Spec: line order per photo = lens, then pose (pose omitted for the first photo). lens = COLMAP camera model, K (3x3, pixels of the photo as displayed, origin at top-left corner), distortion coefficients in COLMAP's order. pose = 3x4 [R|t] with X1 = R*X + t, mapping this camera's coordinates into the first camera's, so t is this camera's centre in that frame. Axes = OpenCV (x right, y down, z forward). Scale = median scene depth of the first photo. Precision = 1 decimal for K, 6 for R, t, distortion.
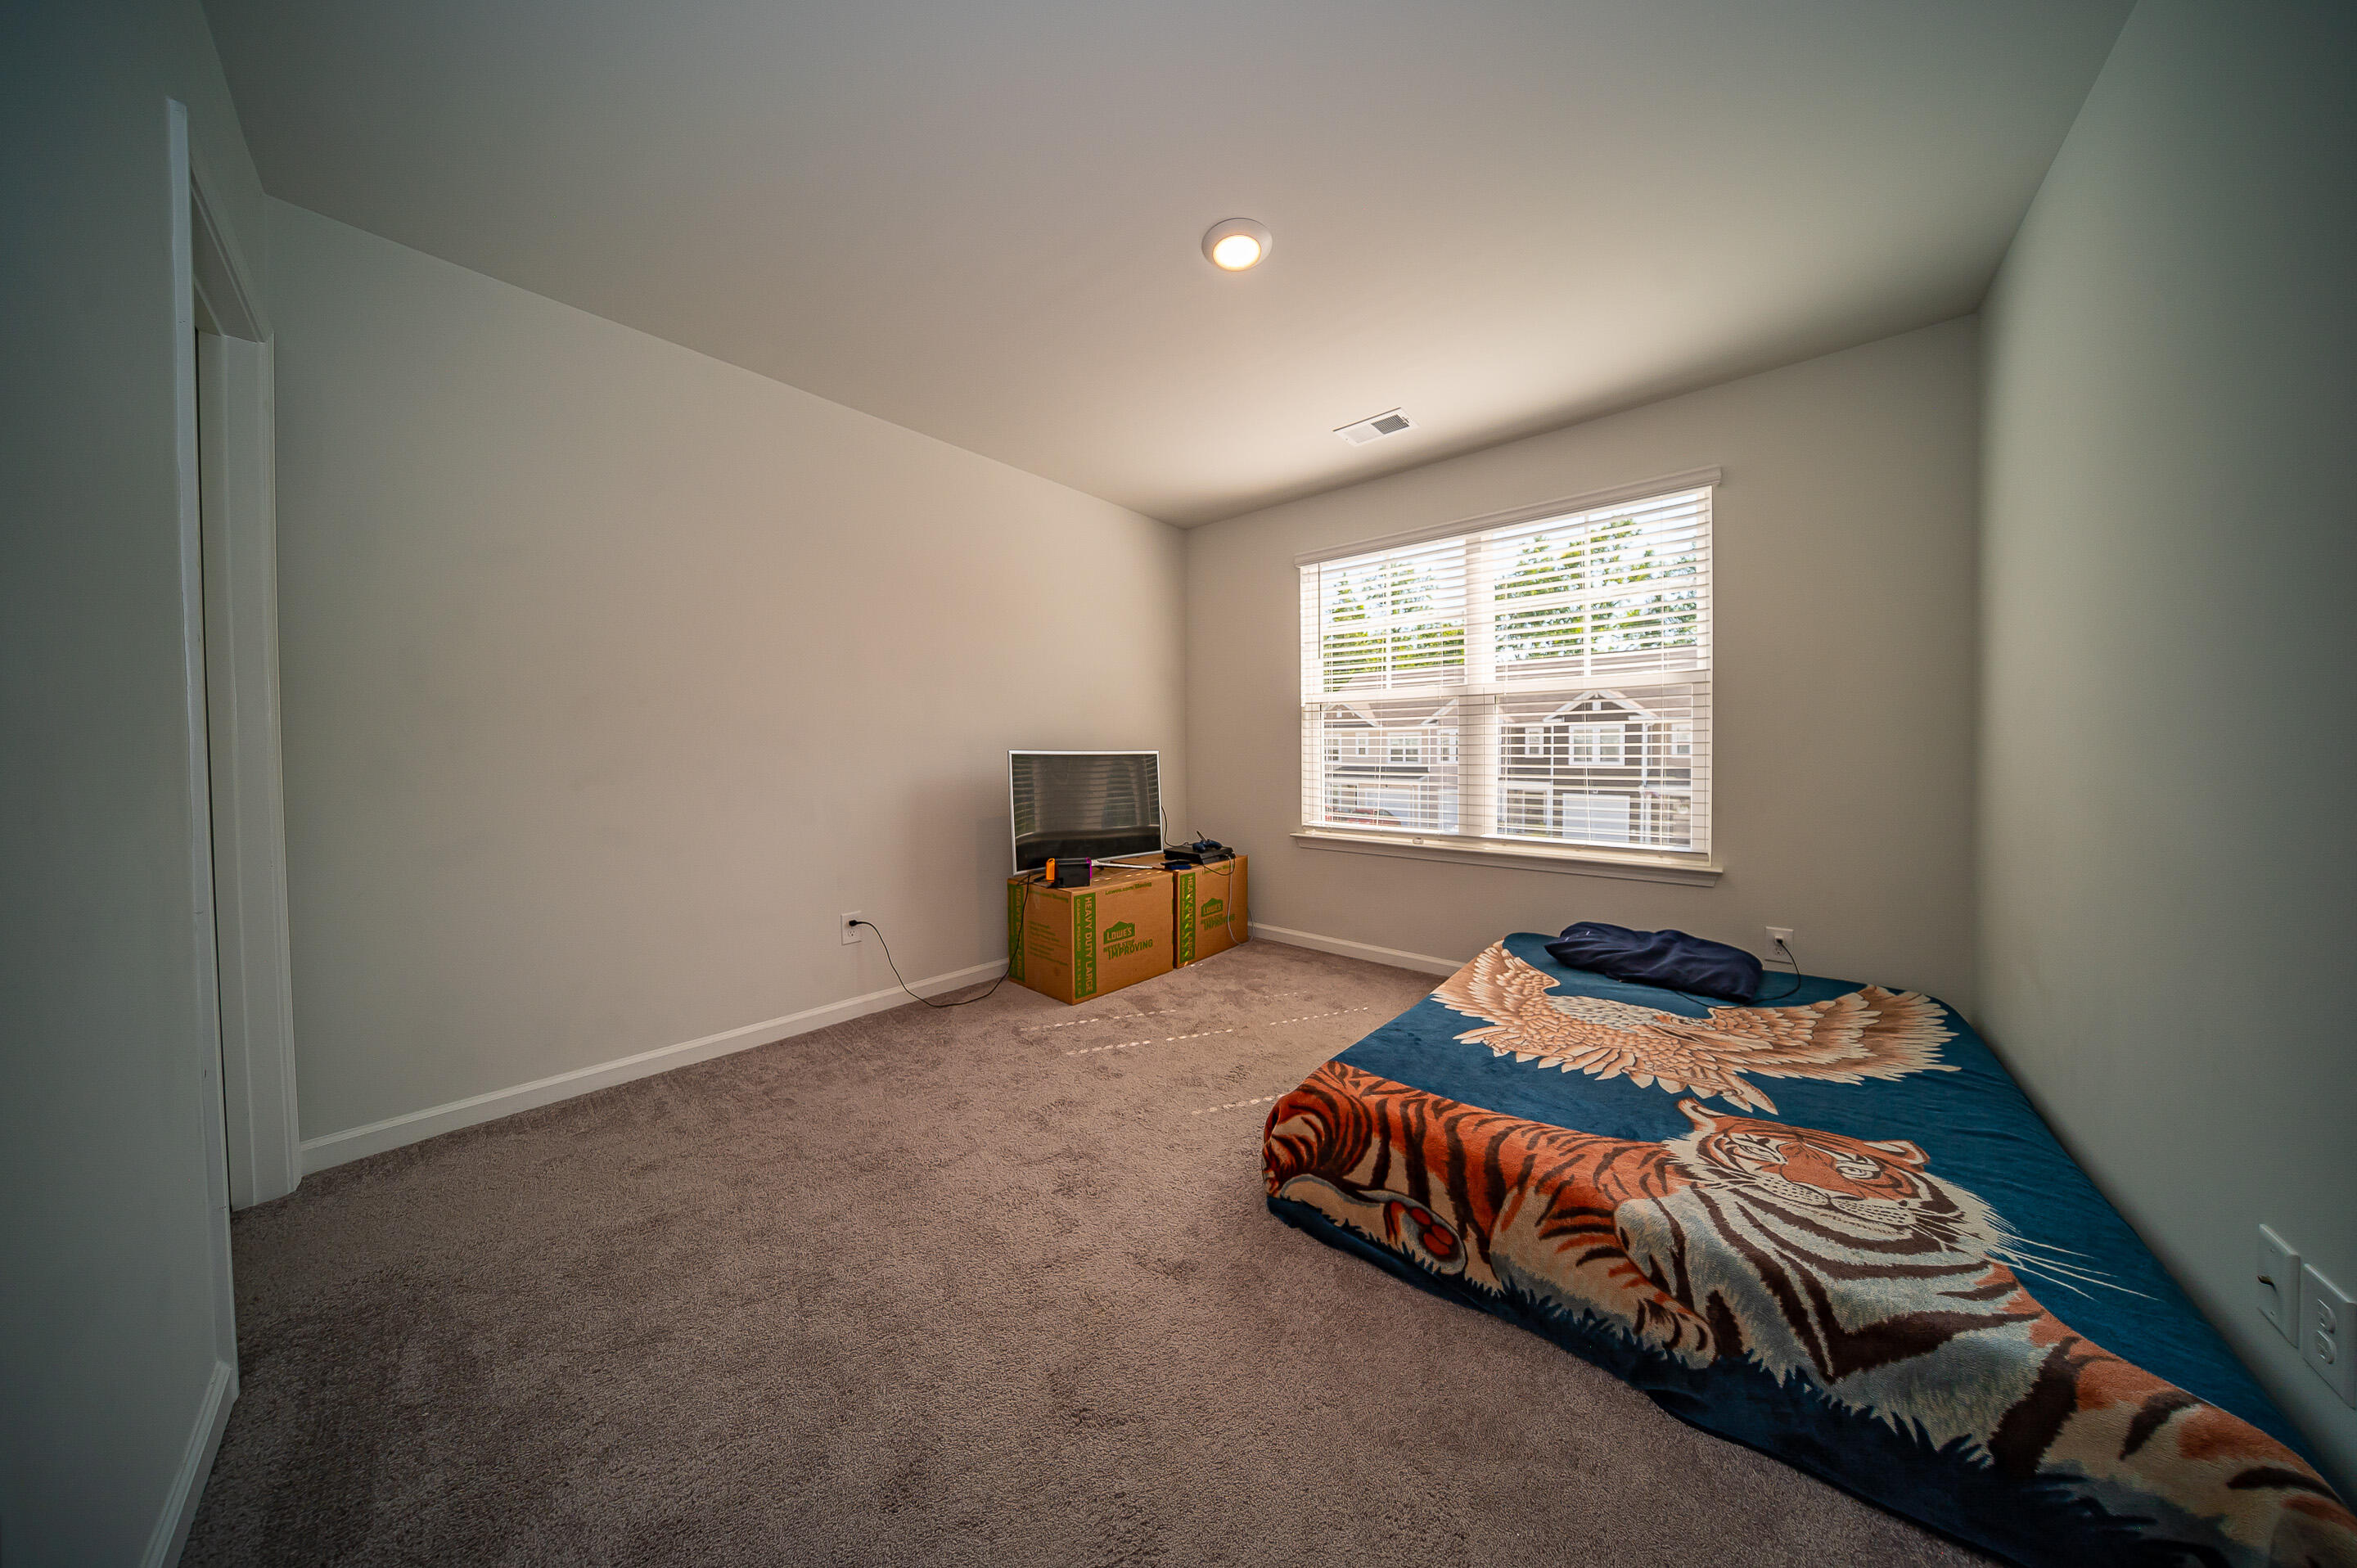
lens RADIAL K [[689.7, 0, 1181.1], [0, 689.7, 768.0], [0, 0, 1]] dist [-0.031468, 0.006570]
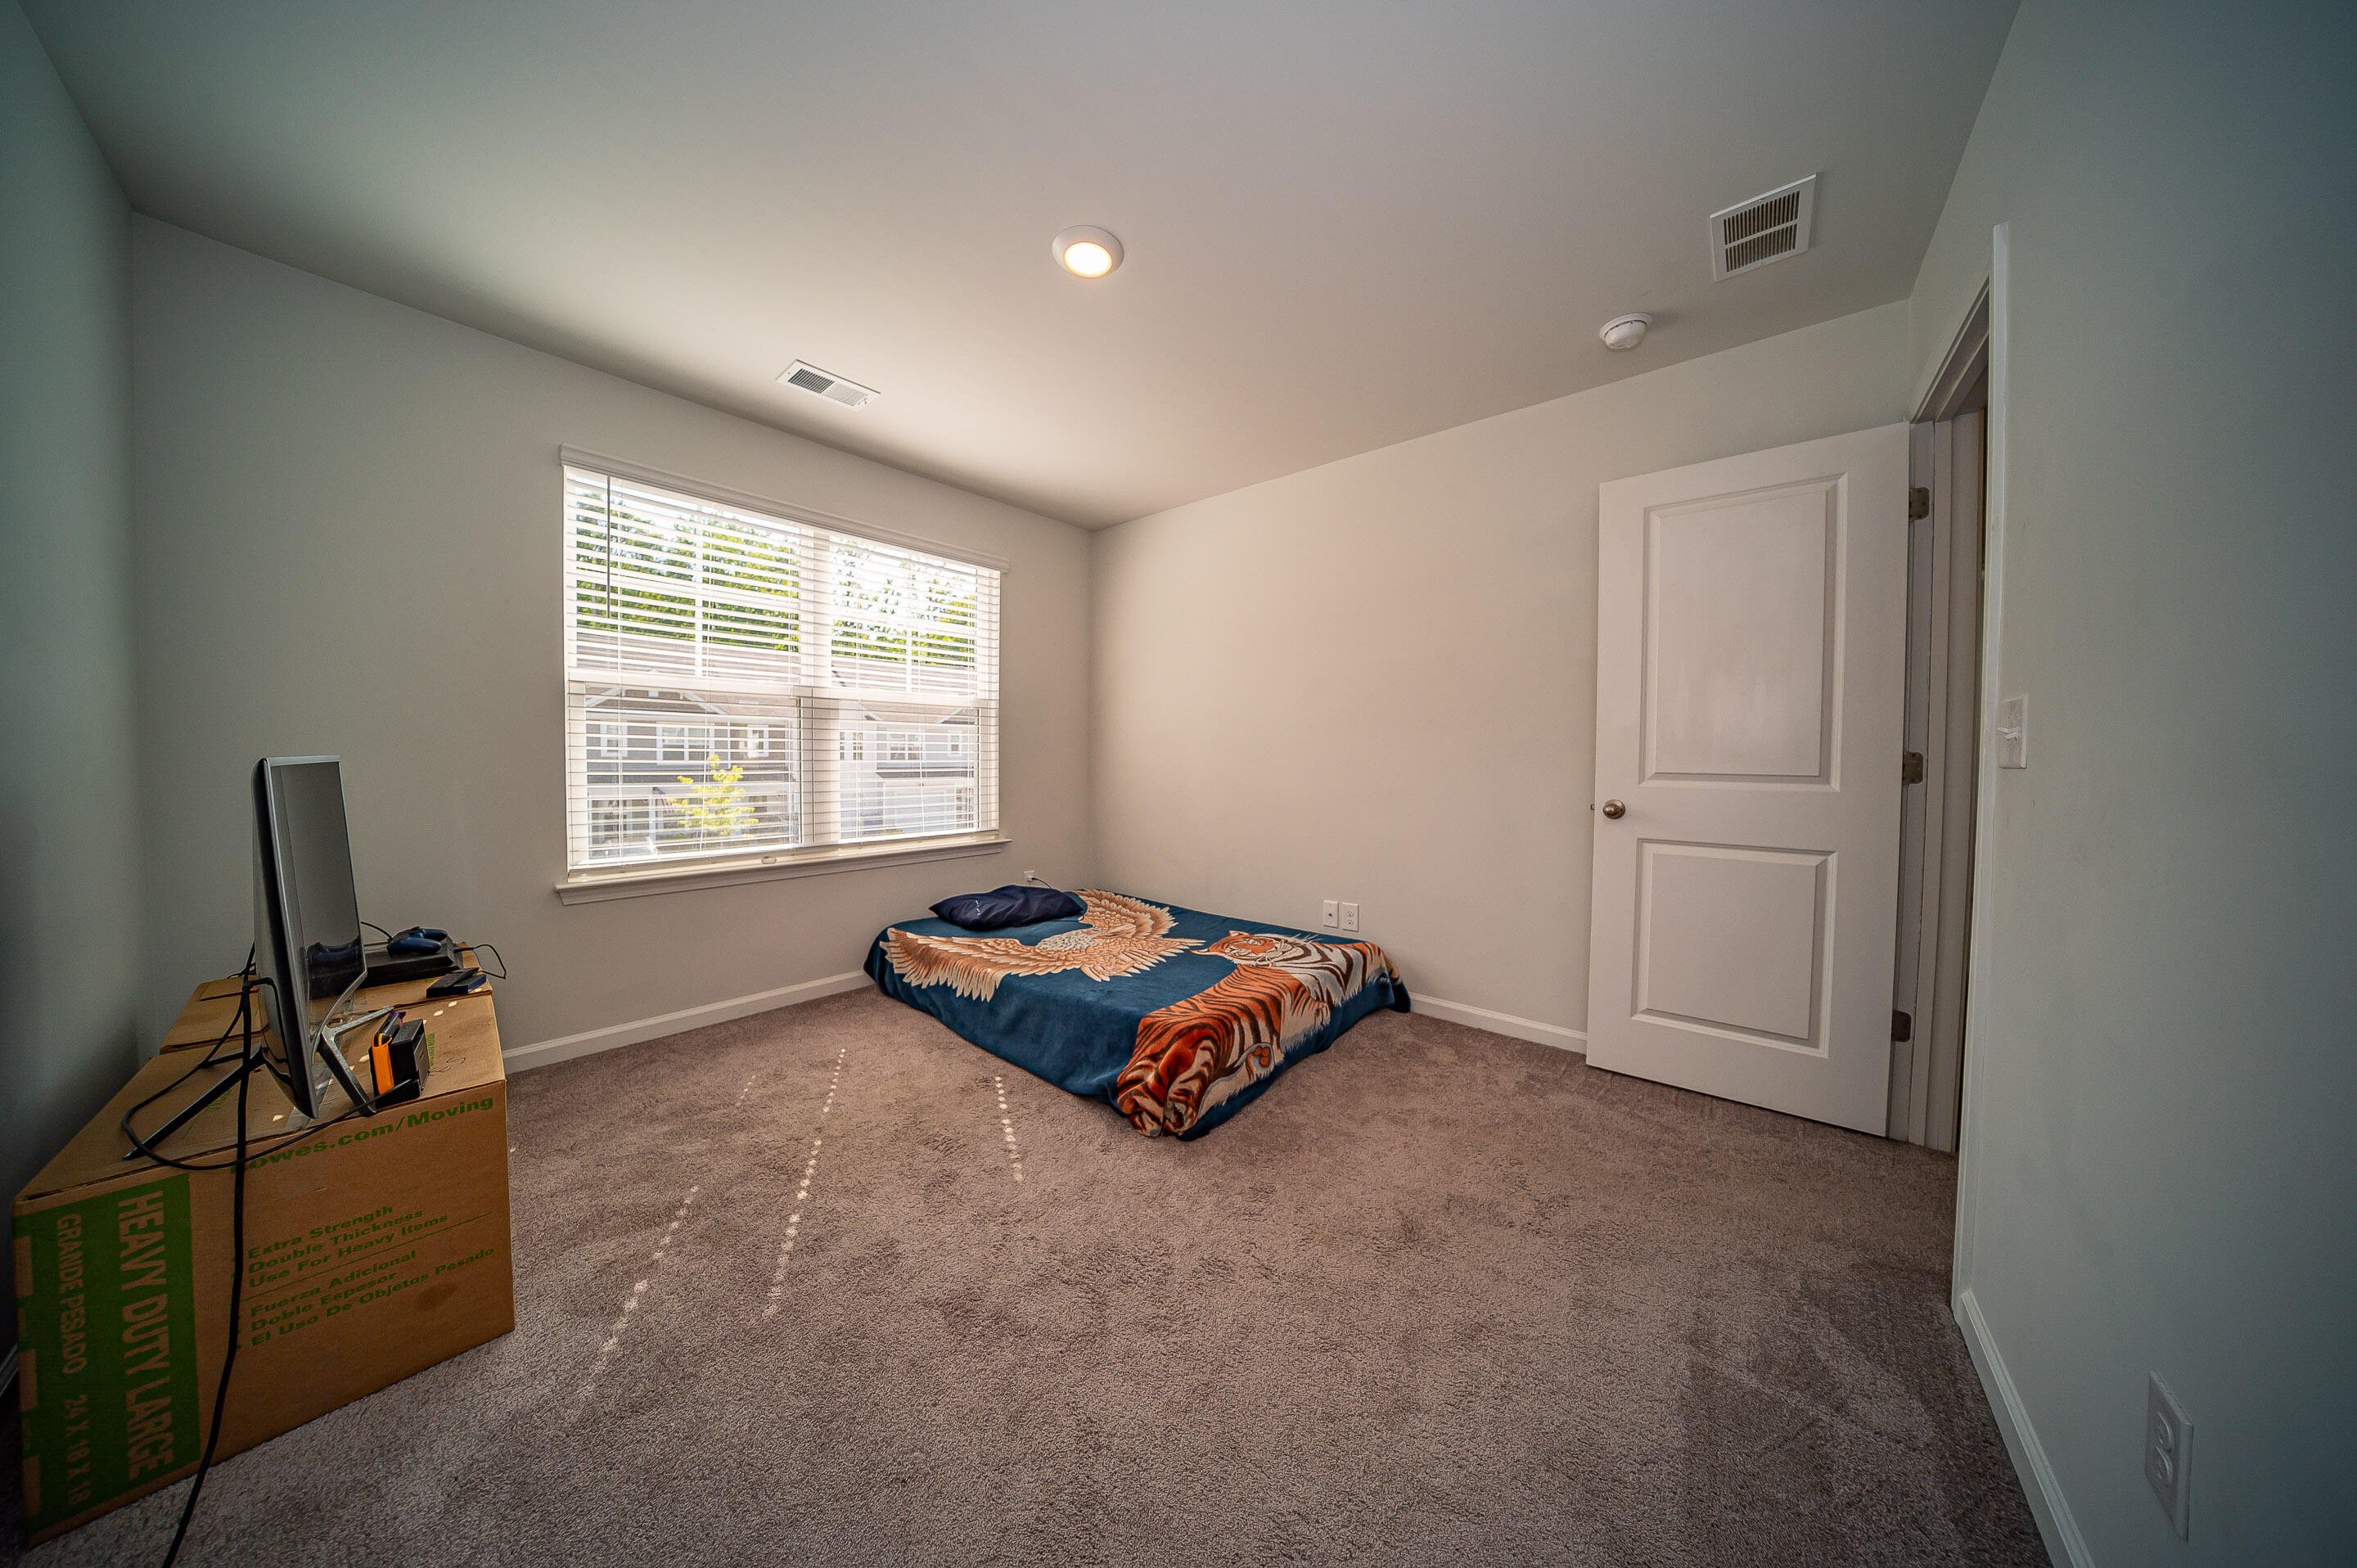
lens RADIAL K [[689.7, 0, 1181.1], [0, 689.7, 768.0], [0, 0, 1]] dist [-0.031468, 0.006570]
pose [[-0.021747, -0.019270, 0.999578, -1.116619], [0.012064, 0.999736, 0.019535, -0.042873], [-0.999691, 0.012484, -0.021509, 1.068629]]
